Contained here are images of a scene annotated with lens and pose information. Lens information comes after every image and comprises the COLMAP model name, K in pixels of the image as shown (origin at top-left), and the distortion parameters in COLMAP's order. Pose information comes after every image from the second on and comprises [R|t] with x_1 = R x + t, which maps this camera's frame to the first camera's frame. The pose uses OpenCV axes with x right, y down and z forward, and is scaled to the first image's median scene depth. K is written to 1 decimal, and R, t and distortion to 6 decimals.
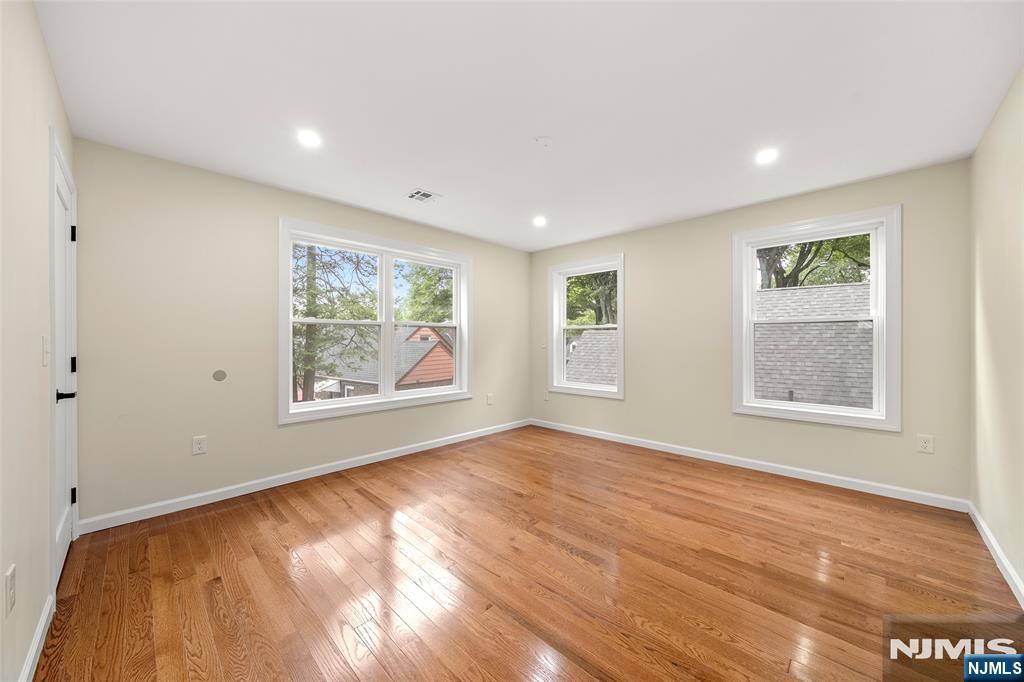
lens RADIAL K [[377.1, 0, 505.9], [0, 377.1, 342.8], [0, 0, 1]] dist [-0.003623, -0.000088]
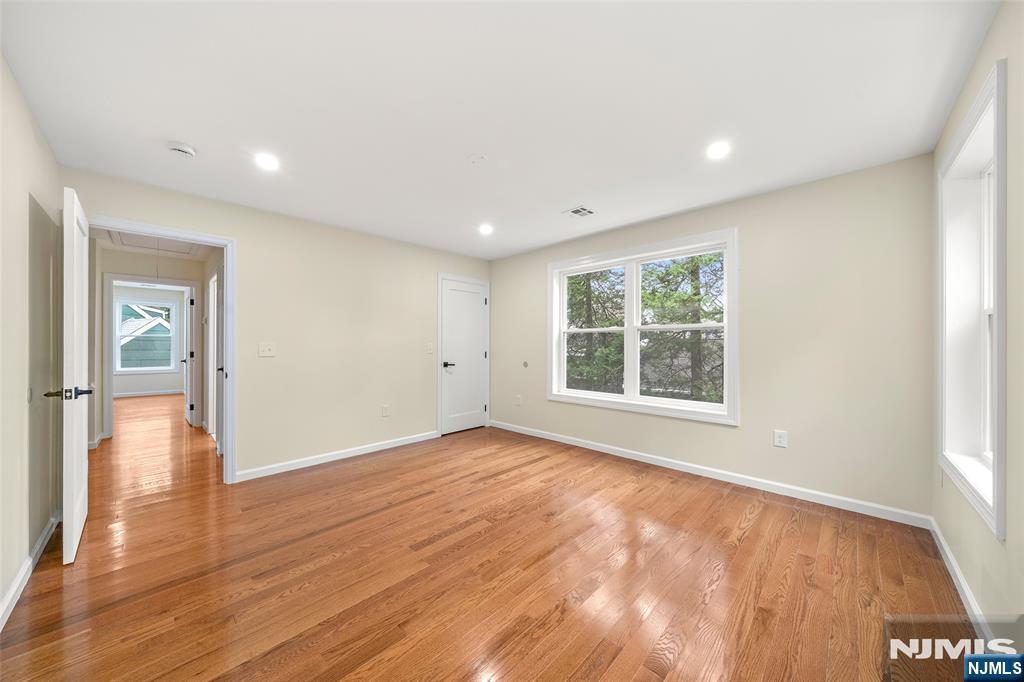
lens RADIAL K [[356.5, 0, 515.7], [0, 356.5, 343.4], [0, 0, 1]] dist [-0.003389, -0.000101]
pose [[0.003098, 0.001267, -0.999994, 0.820854], [-0.003914, 0.999992, 0.001255, -0.014383], [0.999988, 0.003910, 0.003103, 0.819702]]
